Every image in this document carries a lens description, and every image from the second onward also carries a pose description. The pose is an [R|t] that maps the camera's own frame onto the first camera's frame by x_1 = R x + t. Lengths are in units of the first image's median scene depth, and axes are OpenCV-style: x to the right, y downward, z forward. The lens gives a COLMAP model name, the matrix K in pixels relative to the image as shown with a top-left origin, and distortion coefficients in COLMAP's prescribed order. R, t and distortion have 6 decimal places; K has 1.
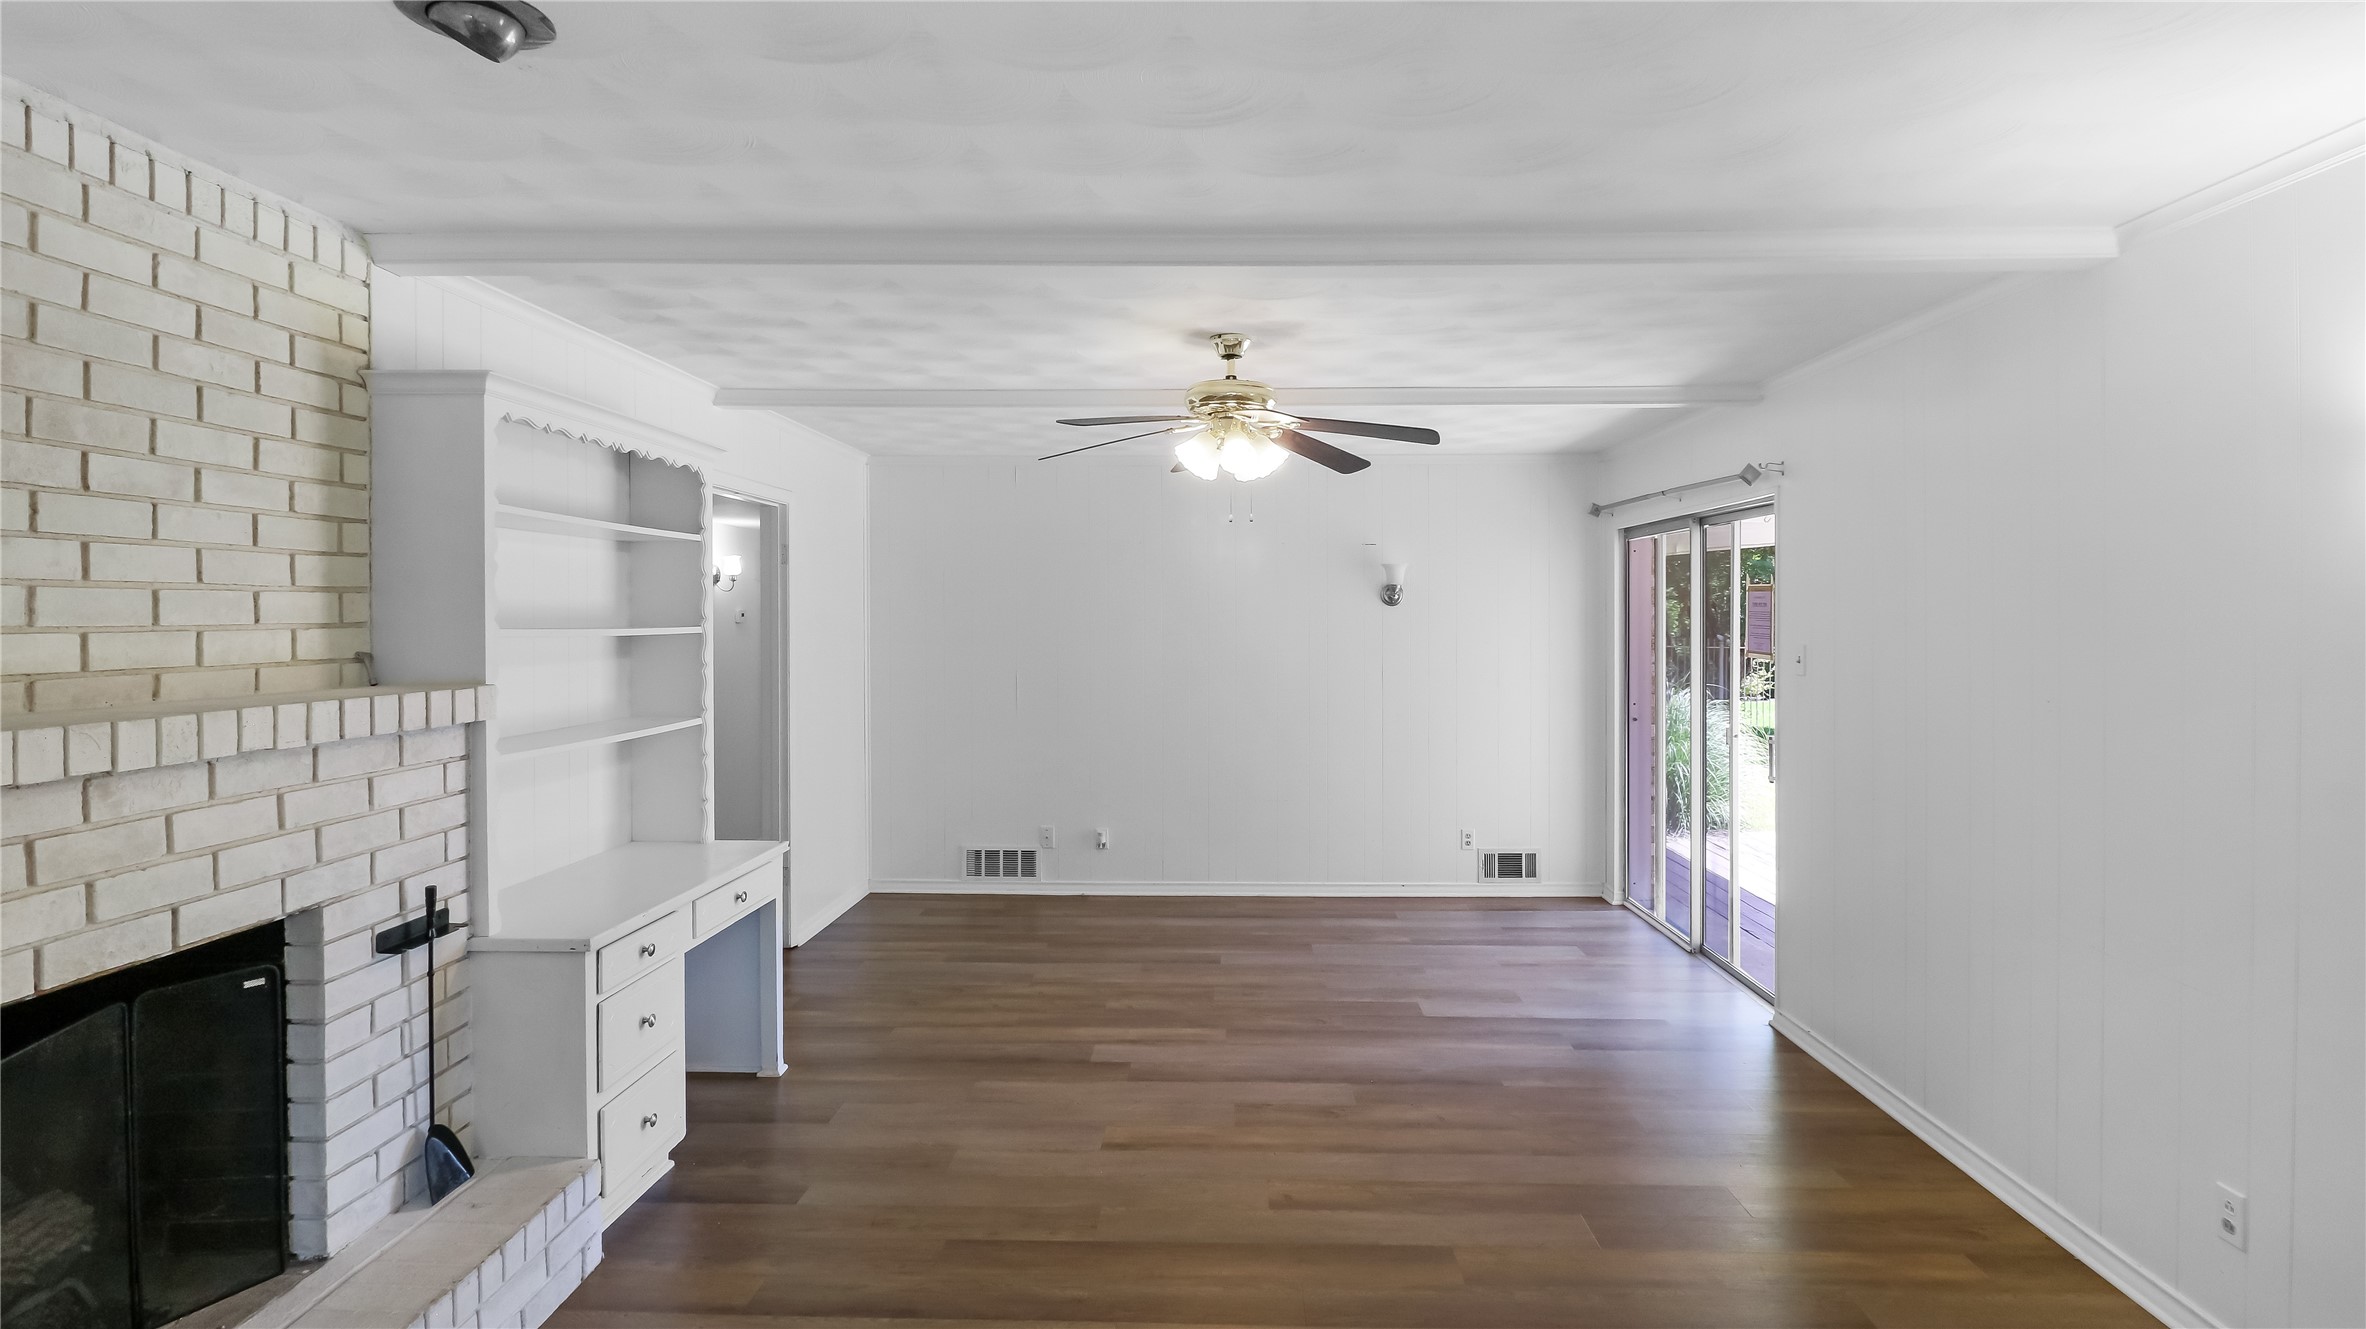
lens RADIAL K [[1163.6, 0, 1198.7], [0, 1163.6, 610.9], [0, 0, 1]] dist [0.000751, -0.000293]
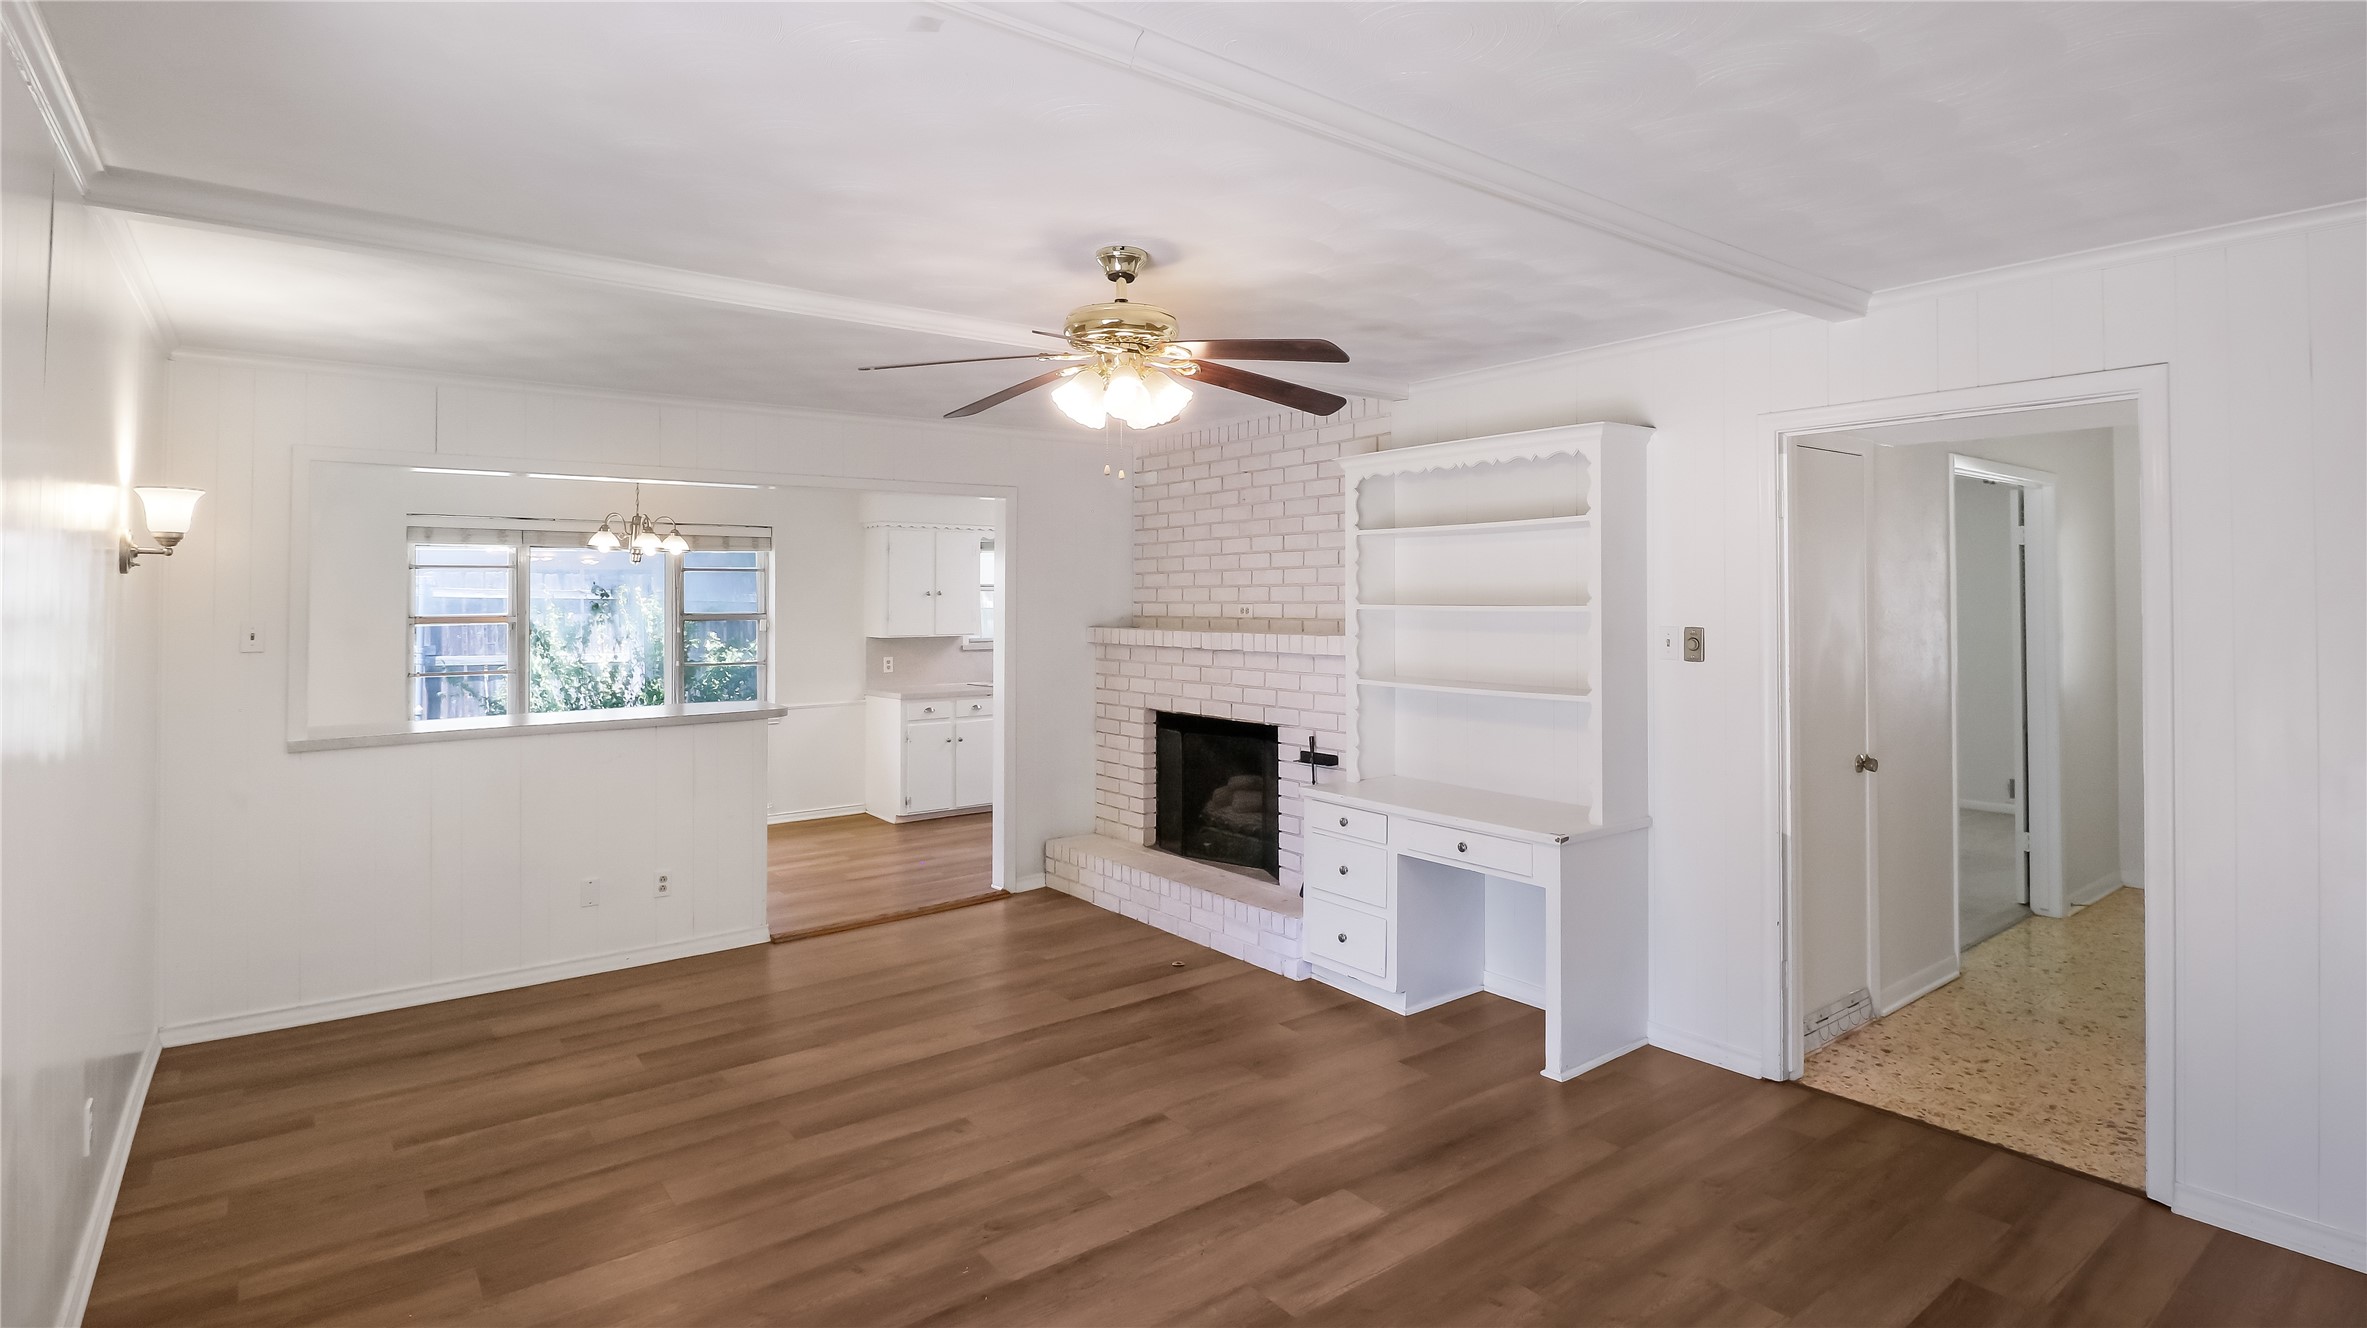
lens RADIAL K [[1164.1, 0, 1199.2], [0, 1164.1, 610.4], [0, 0, 1]] dist [0.000751, -0.000293]
pose [[-0.775716, 0.011295, -0.630981, 0.512663], [0.008803, 0.999936, 0.007077, 0.008655], [0.631021, -0.000064, -0.775766, 1.741518]]
